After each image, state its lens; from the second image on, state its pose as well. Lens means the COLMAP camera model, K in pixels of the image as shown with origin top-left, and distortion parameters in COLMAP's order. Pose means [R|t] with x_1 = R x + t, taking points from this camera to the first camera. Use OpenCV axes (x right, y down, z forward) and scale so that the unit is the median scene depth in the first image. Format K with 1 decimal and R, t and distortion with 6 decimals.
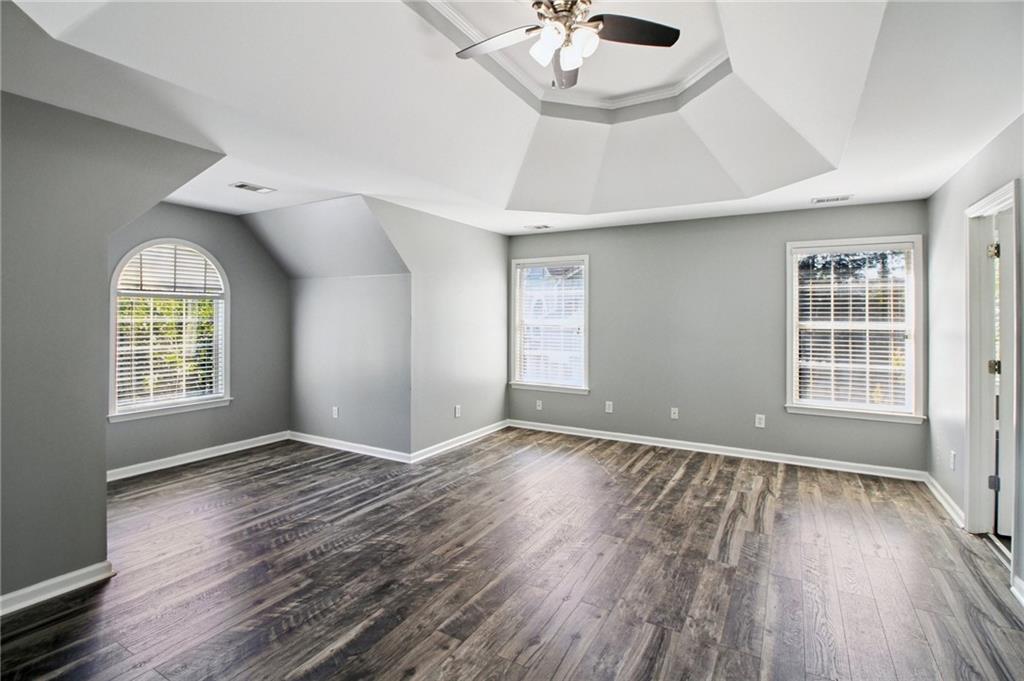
lens RADIAL K [[491.0, 0, 508.0], [0, 491.0, 320.7], [0, 0, 1]] dist [-0.000968, -0.000461]
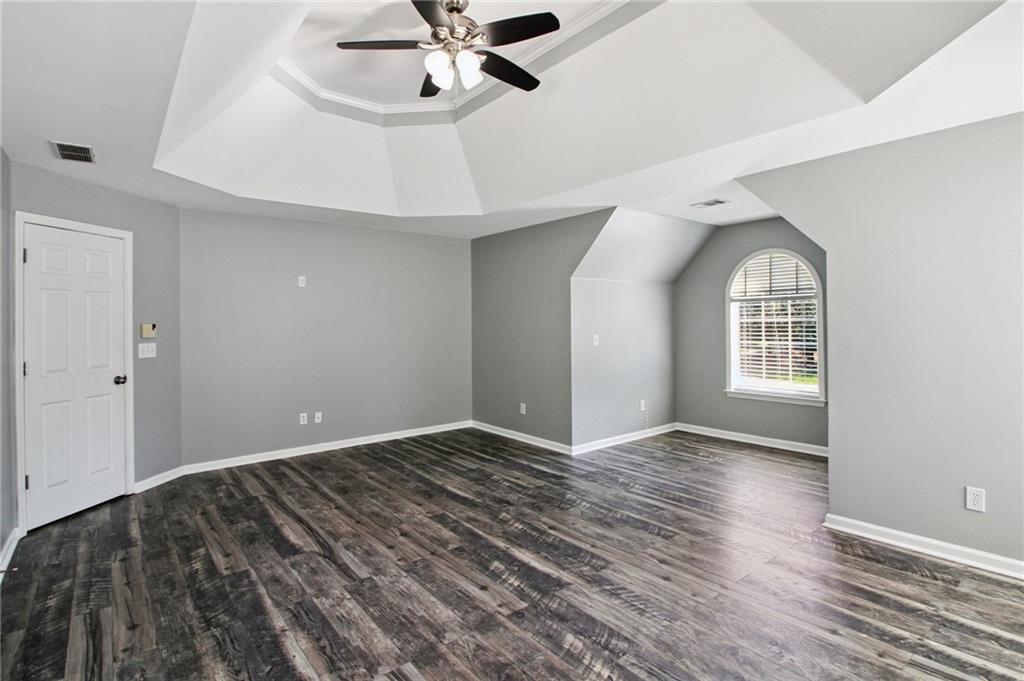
lens RADIAL K [[491.0, 0, 508.0], [0, 491.0, 320.7], [0, 0, 1]] dist [-0.000968, -0.000461]
pose [[-0.359138, -0.001461, -0.933283, 1.000795], [0.004635, 0.999984, -0.003349, 0.003087], [0.933273, -0.005529, -0.359126, 1.373123]]
